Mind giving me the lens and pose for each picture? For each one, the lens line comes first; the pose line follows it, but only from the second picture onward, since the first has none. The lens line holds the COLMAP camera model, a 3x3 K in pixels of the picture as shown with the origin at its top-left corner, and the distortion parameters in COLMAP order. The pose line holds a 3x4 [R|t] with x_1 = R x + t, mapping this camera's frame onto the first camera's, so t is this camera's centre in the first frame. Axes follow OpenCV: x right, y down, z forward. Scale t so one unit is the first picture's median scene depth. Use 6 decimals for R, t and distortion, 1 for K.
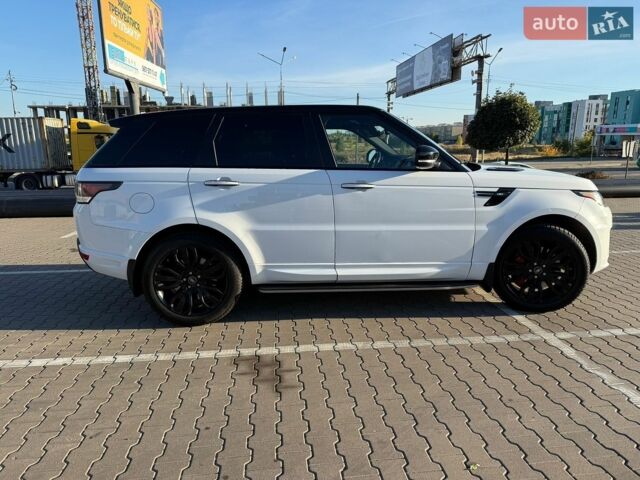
lens RADIAL K [[463.9, 0, 322.3], [0, 463.9, 236.2], [0, 0, 1]] dist [0.047898, -0.069769]
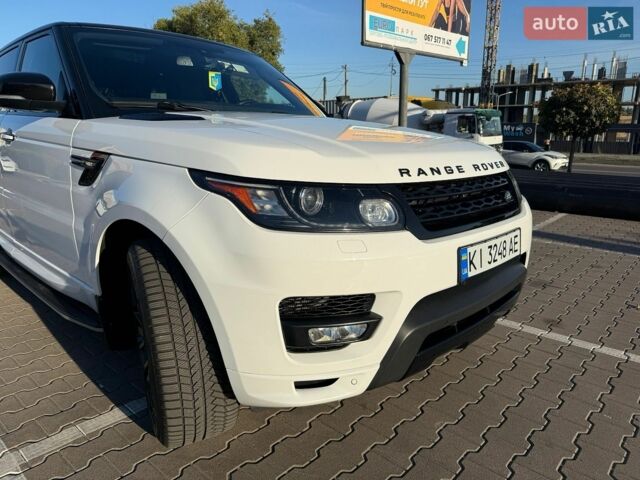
lens RADIAL K [[463.9, 0, 322.3], [0, 463.9, 236.2], [0, 0, 1]] dist [0.047898, -0.069769]
pose [[0.677090, 0.177509, -0.714170, 0.202377], [-0.150891, 0.983341, 0.101355, -0.022600], [0.720264, 0.039135, 0.692595, 0.184204]]
